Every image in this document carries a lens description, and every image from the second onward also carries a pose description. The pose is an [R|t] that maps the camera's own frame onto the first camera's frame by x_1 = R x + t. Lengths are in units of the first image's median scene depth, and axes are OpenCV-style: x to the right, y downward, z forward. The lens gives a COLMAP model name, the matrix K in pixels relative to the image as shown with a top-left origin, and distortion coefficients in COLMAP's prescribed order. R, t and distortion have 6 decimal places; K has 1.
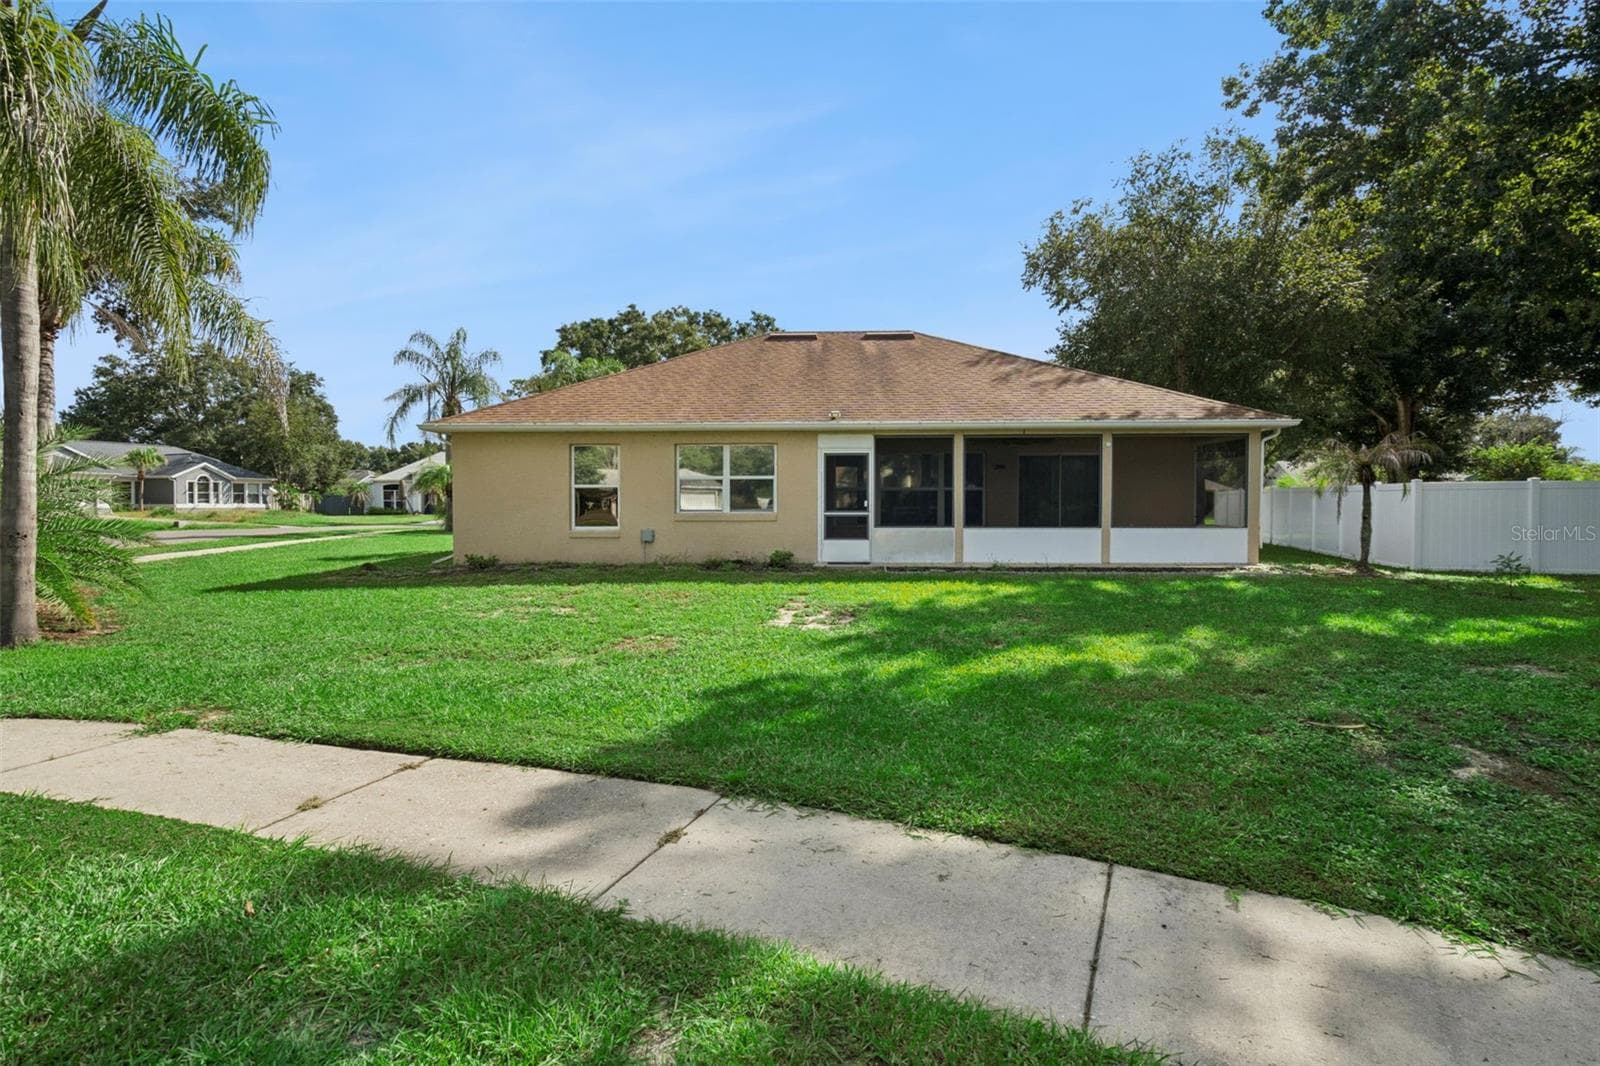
lens RADIAL K [[725.2, 0, 799.4], [0, 725.2, 529.8], [0, 0, 1]] dist [-0.002086, -0.000117]
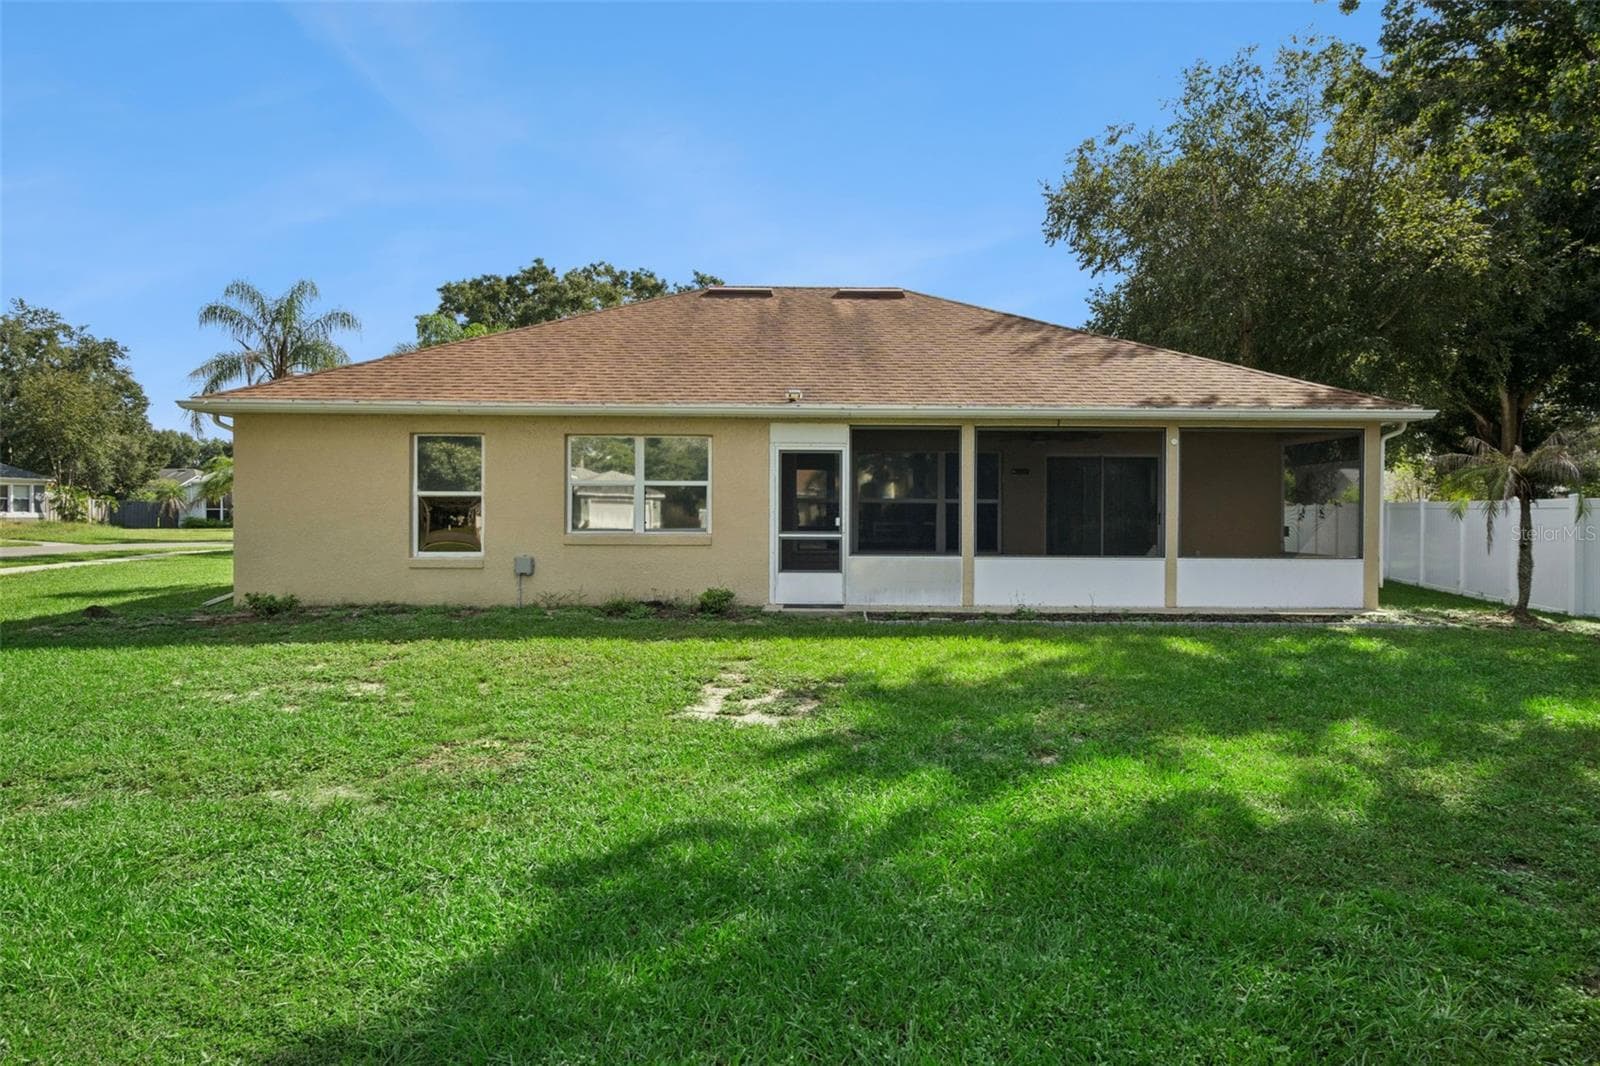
lens RADIAL K [[750.1, 0, 811.5], [0, 750.1, 507.9], [0, 0, 1]] dist [-0.004746, -0.000525]
pose [[0.998523, 0.007182, 0.053858, 0.026620], [-0.005051, 0.999203, -0.039601, -0.020212], [-0.054100, 0.039270, 0.997763, 0.270573]]
